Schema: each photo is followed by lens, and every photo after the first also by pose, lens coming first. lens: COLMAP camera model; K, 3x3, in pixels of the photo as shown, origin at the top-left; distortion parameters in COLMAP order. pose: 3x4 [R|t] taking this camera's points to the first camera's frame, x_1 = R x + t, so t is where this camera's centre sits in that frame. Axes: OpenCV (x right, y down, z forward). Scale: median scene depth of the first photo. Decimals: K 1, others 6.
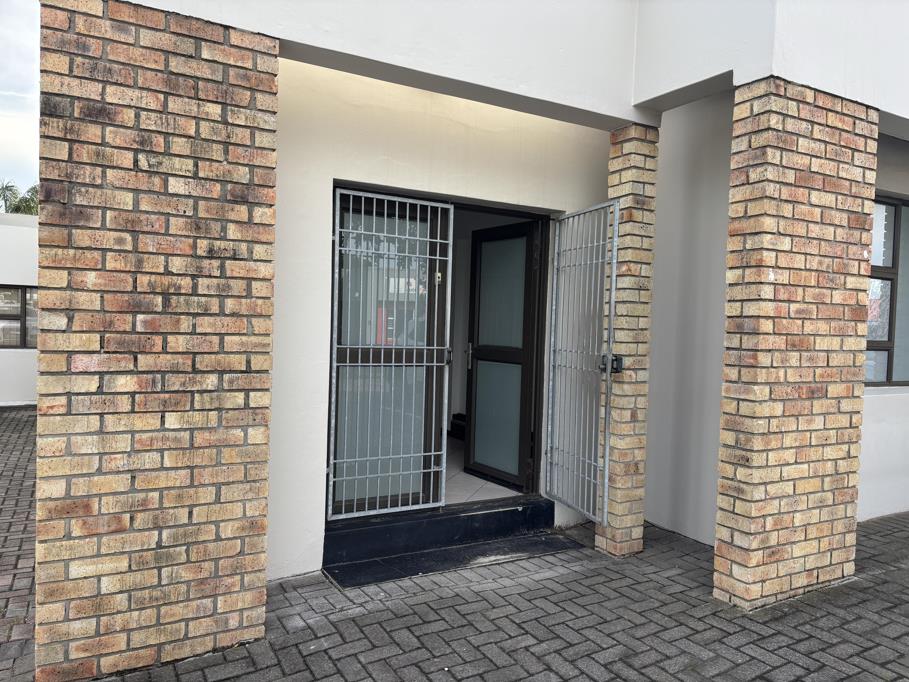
lens RADIAL K [[680.6, 0, 454.5], [0, 680.6, 341.0], [0, 0, 1]] dist [0.038832, -0.038876]
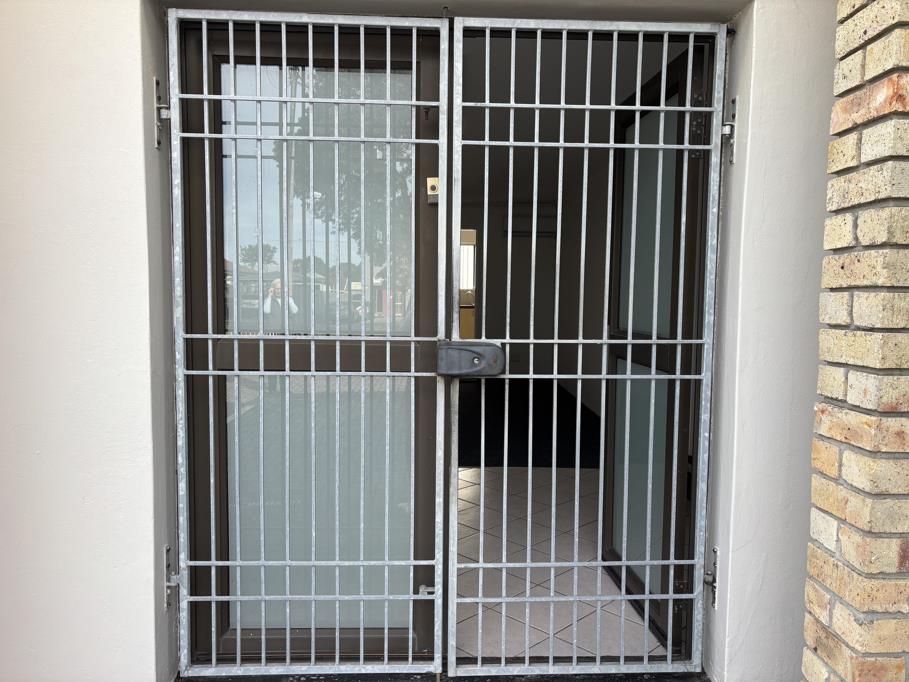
lens RADIAL K [[710.2, 0, 454.2], [0, 710.2, 354.9], [0, 0, 1]] dist [-0.006288, -0.005434]
pose [[0.873767, 0.019810, -0.485941, 0.321389], [-0.002560, 0.999344, 0.036138, 0.003406], [0.486338, -0.030332, 0.873244, 0.831231]]
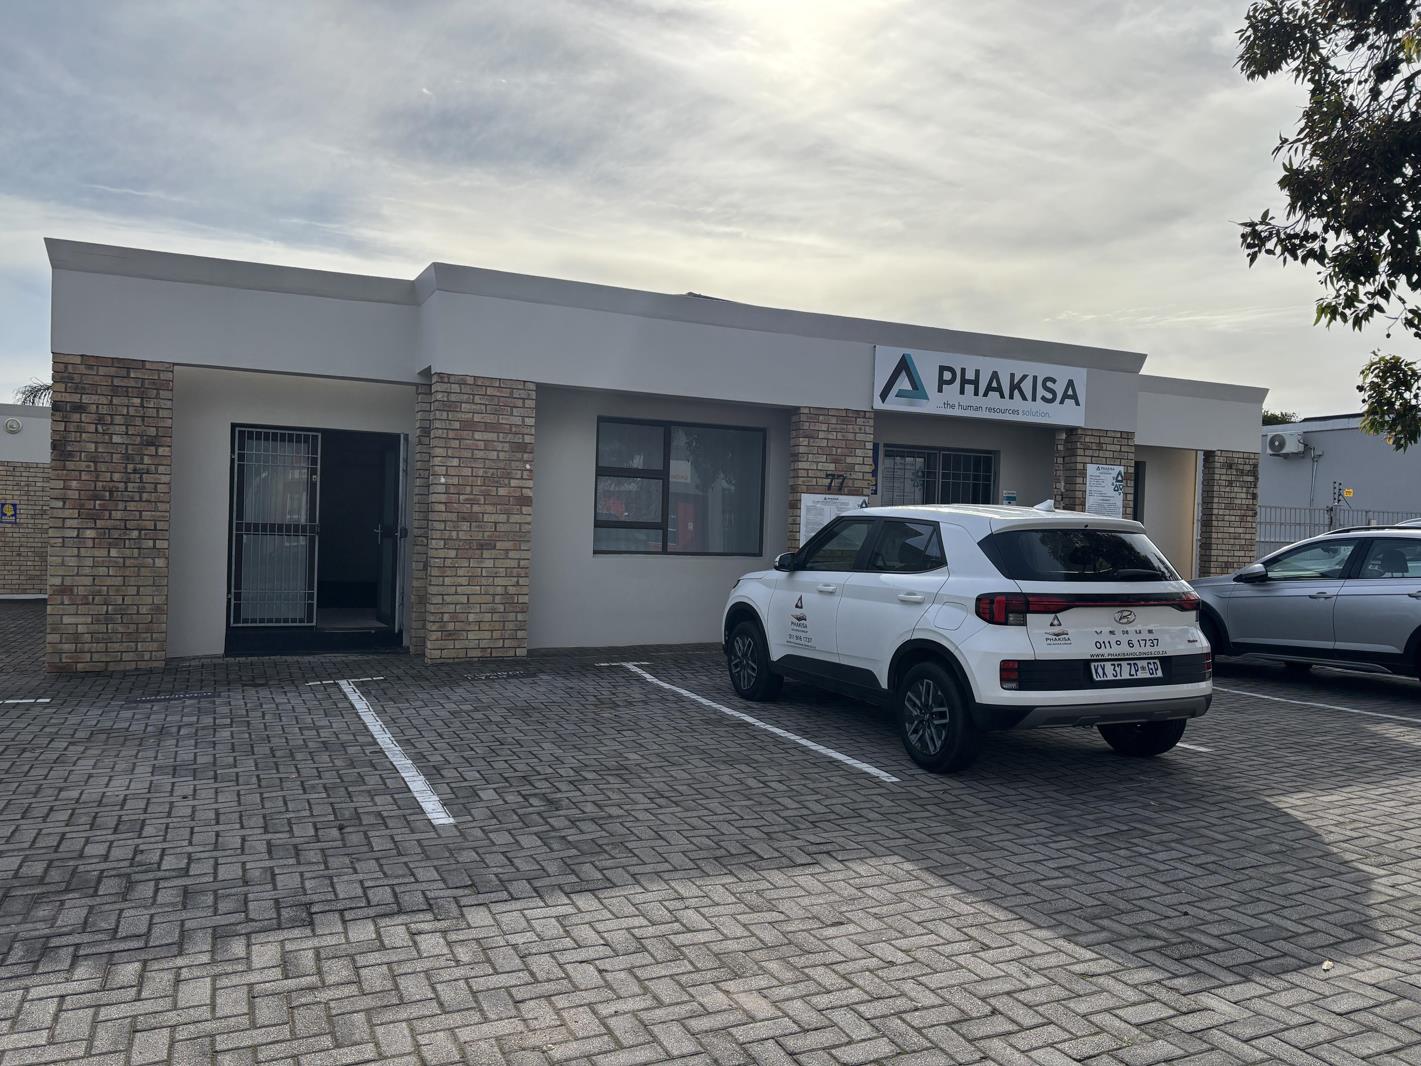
lens RADIAL K [[1063.9, 0, 710.5], [0, 1063.9, 533.0], [0, 0, 1]] dist [0.038832, -0.038876]
pose [[0.996241, -0.000132, -0.086622, 1.558033], [-0.001927, 0.999717, -0.023695, 0.123183], [0.086601, 0.023773, 0.995959, -1.938394]]
